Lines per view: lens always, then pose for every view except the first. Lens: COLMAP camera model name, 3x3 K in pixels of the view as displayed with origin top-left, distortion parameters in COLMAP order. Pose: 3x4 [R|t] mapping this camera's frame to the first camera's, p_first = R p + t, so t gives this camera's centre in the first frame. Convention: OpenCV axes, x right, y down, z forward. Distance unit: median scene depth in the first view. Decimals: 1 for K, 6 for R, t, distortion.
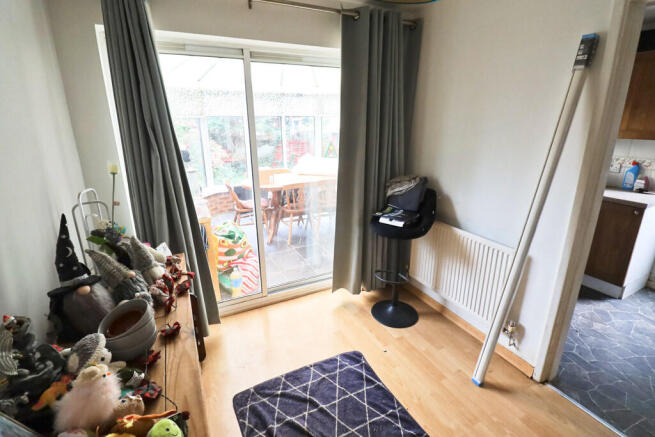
lens RADIAL K [[305.2, 0, 326.5], [0, 305.2, 210.8], [0, 0, 1]] dist [0.001754, -0.011762]
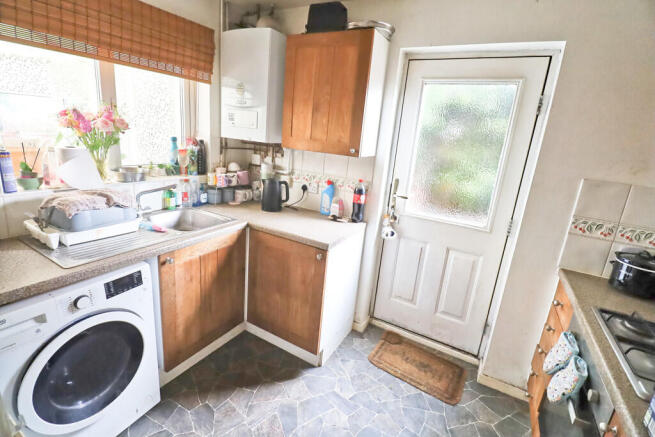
lens RADIAL K [[305.2, 0, 326.5], [0, 305.2, 210.8], [0, 0, 1]] dist [0.001754, -0.011762]
pose [[0.827007, -0.067158, 0.558166, 0.575702], [0.068497, 0.997479, 0.018527, -0.100446], [-0.558003, 0.022910, 0.829522, 0.348551]]
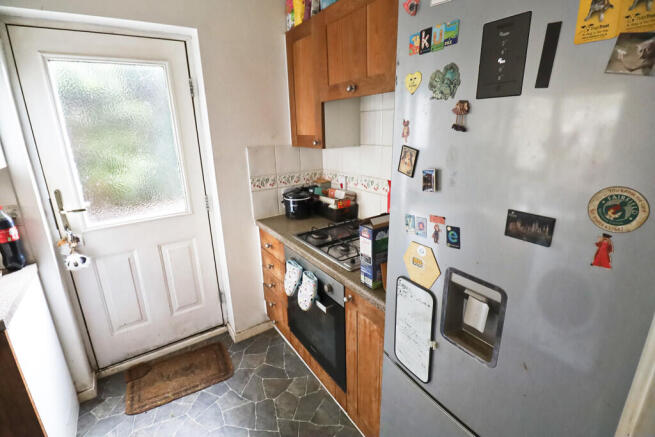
lens RADIAL K [[305.2, 0, 326.5], [0, 305.2, 210.8], [0, 0, 1]] dist [0.001754, -0.011762]
pose [[-0.126454, -0.262225, 0.956686, 0.543076], [0.301221, 0.908738, 0.288898, -0.131999], [-0.945133, 0.324706, -0.035926, 0.446568]]
